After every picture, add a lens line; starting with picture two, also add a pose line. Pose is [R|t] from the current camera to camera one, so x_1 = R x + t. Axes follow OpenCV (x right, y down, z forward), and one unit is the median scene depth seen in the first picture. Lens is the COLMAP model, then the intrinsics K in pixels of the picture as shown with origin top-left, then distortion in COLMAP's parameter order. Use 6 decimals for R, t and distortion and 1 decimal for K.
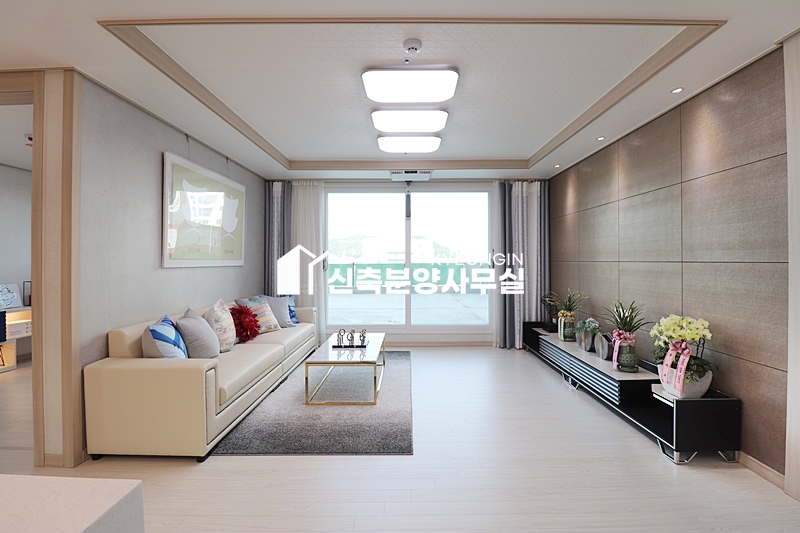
lens RADIAL K [[369.4, 0, 406.9], [0, 369.4, 261.6], [0, 0, 1]] dist [-0.008498, -0.008638]
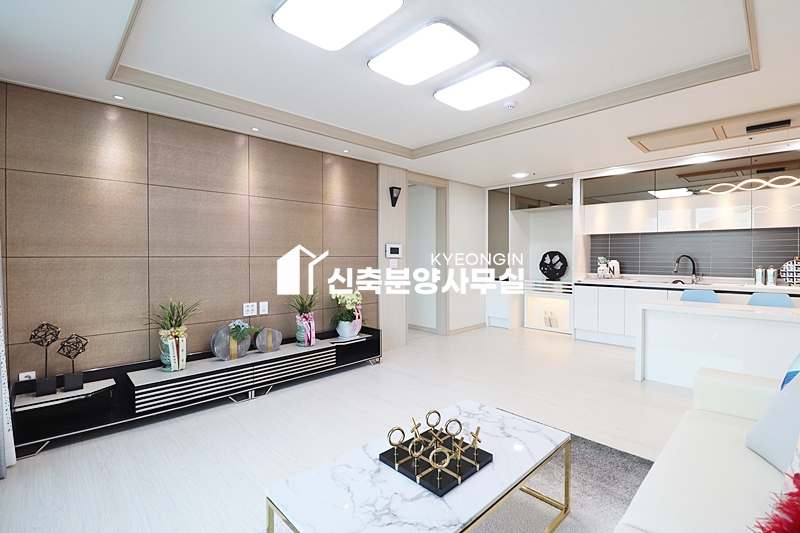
lens RADIAL K [[369.4, 0, 408.0], [0, 369.4, 262.0], [0, 0, 1]] dist [-0.008498, -0.008638]
pose [[-0.697702, -0.007675, 0.716347, -0.438063], [0.002906, 0.999904, 0.013543, 0.002698], [-0.716382, 0.011531, -0.697613, 1.360957]]
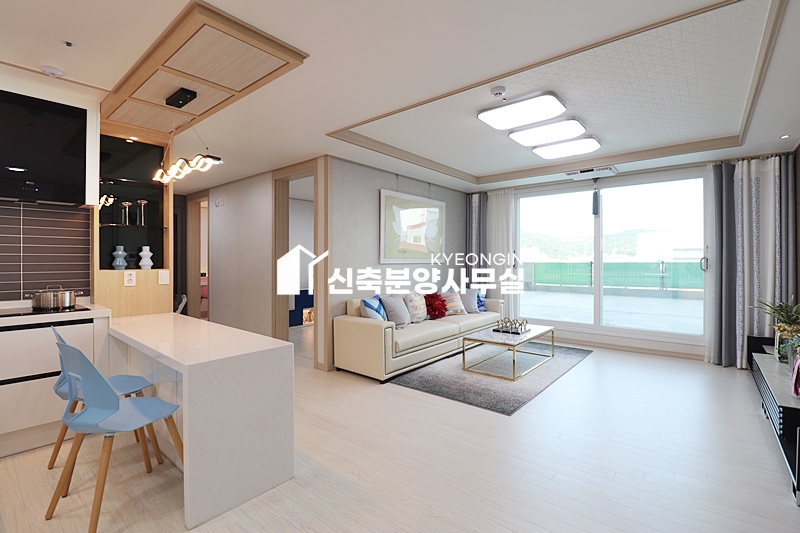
lens RADIAL K [[369.4, 0, 402.4], [0, 369.4, 260.6], [0, 0, 1]] dist [-0.008498, -0.008638]
pose [[0.766610, 0.003346, -0.642104, 0.349199], [-0.002226, 0.999994, 0.002554, -0.000311], [0.642109, -0.000528, 0.766613, -0.117996]]
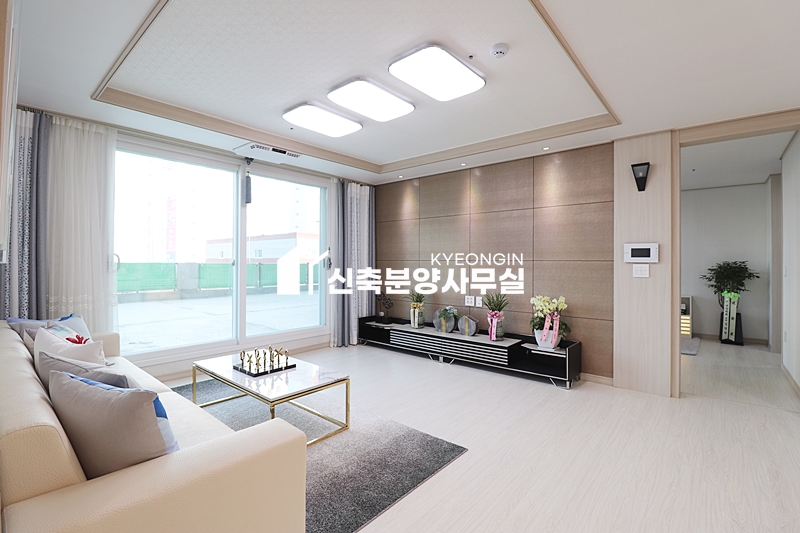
lens RADIAL K [[369.4, 0, 406.1], [0, 369.4, 261.2], [0, 0, 1]] dist [-0.008498, -0.008638]
pose [[0.646390, 0.009087, 0.762953, -0.562663], [-0.006755, 0.999958, -0.006188, 0.012209], [-0.762978, -0.001154, 0.646424, 0.314390]]
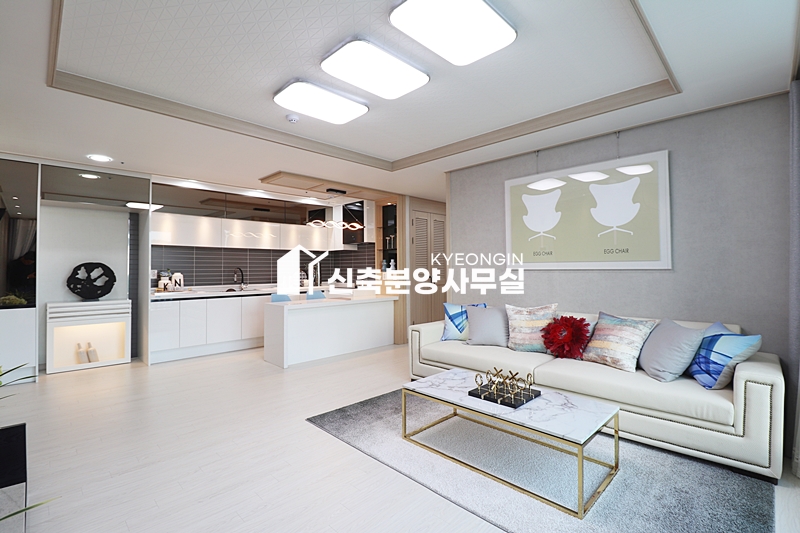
lens RADIAL K [[369.4, 0, 402.4], [0, 369.4, 263.8], [0, 0, 1]] dist [-0.008498, -0.008638]
pose [[-0.702135, -0.002020, -0.712041, 0.448092], [0.008310, 0.999905, -0.011030, 0.005698], [0.711995, -0.013661, -0.702052, 1.383560]]
